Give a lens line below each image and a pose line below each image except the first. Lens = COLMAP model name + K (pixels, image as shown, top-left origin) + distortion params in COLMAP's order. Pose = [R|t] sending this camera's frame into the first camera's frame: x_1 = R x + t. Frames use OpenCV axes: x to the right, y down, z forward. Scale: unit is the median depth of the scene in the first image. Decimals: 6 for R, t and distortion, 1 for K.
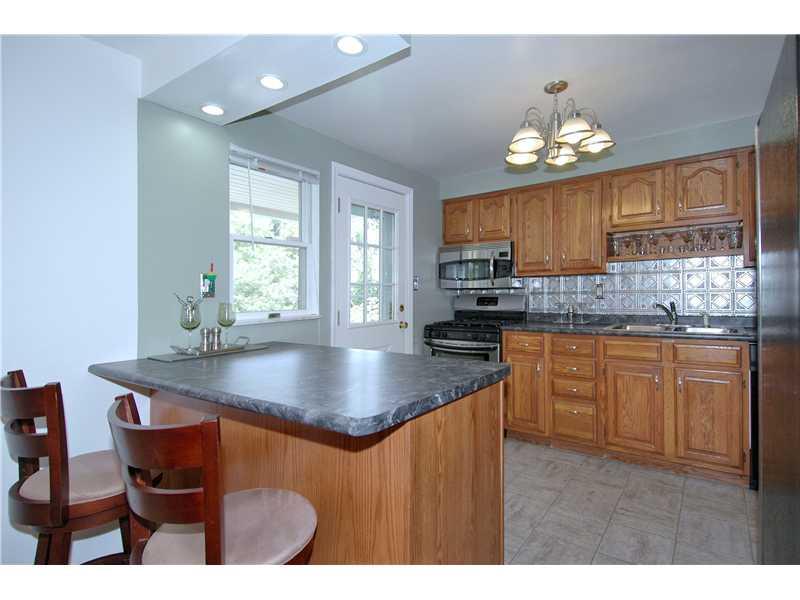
lens RADIAL K [[410.0, 0, 402.5], [0, 410.0, 284.7], [0, 0, 1]] dist [0.019897, -0.000077]
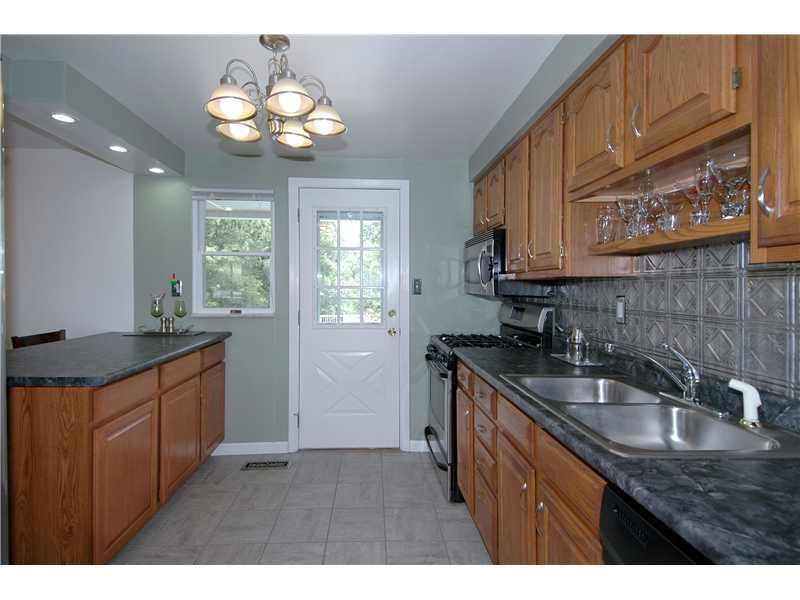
lens RADIAL K [[410.0, 0, 402.5], [0, 410.0, 284.7], [0, 0, 1]] dist [0.019897, -0.000077]
pose [[0.628981, -0.006638, -0.777392, 1.199234], [0.005189, 0.999977, -0.004340, -0.000409], [0.777403, -0.001304, 0.629001, 0.706839]]
